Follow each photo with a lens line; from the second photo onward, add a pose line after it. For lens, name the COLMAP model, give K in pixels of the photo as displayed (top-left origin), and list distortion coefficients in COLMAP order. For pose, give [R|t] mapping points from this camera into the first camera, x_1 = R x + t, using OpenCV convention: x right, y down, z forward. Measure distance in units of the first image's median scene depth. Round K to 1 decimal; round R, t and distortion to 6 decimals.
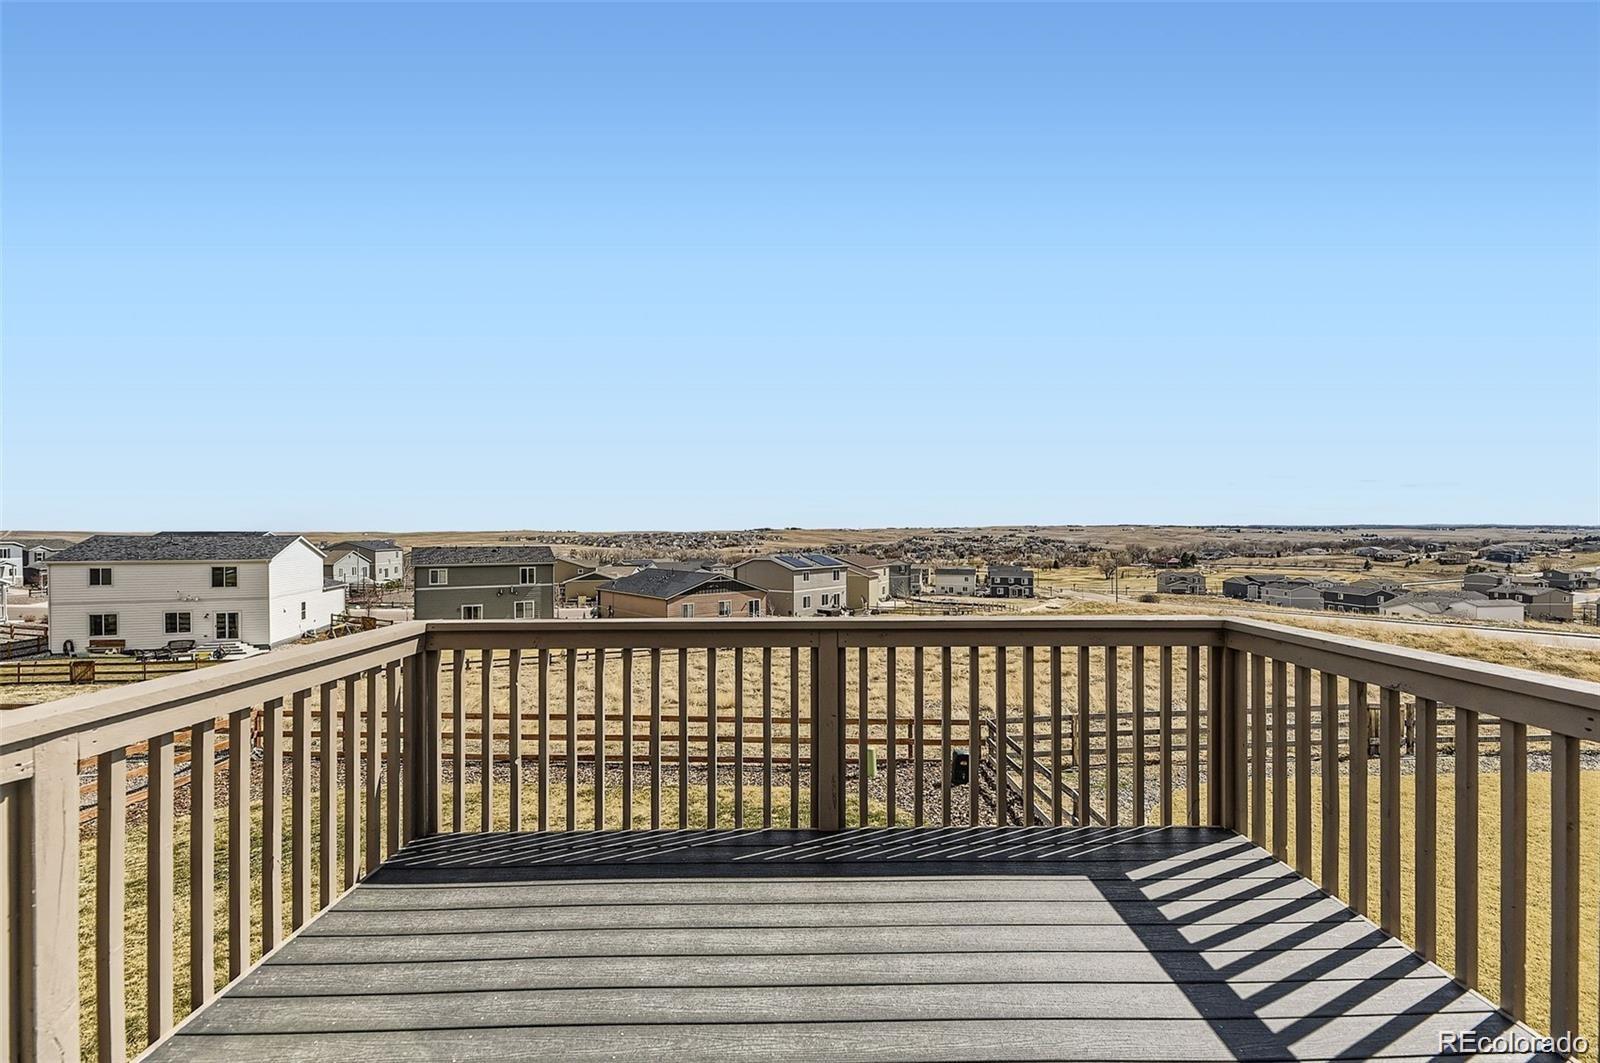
lens RADIAL K [[659.5, 0, 800.0], [0, 659.5, 531.5], [0, 0, 1]] dist [-0.000652, -0.000172]
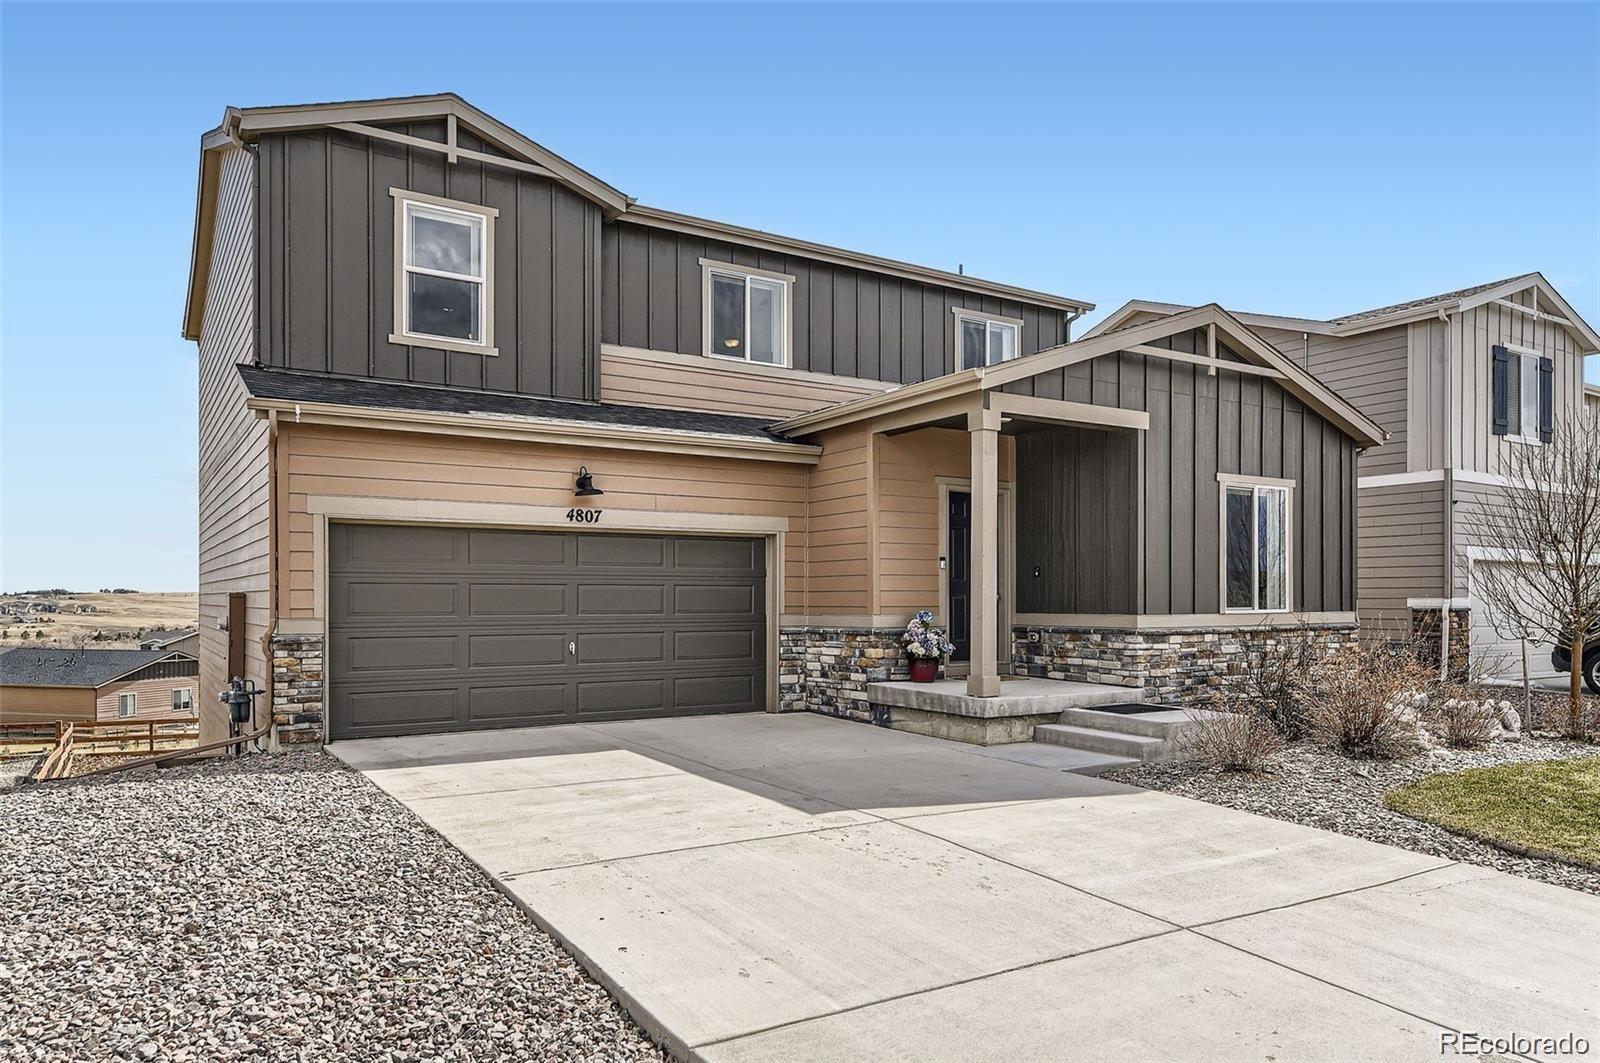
lens RADIAL K [[1073.3, 0, 819.4], [0, 1073.3, 596.1], [0, 0, 1]] dist [-0.001973, 0.000812]
pose [[0.840750, 0.006057, 0.541390, -0.122612], [-0.004791, 0.999981, -0.003748, 0.005233], [-0.541403, 0.000558, 0.840763, -0.245732]]
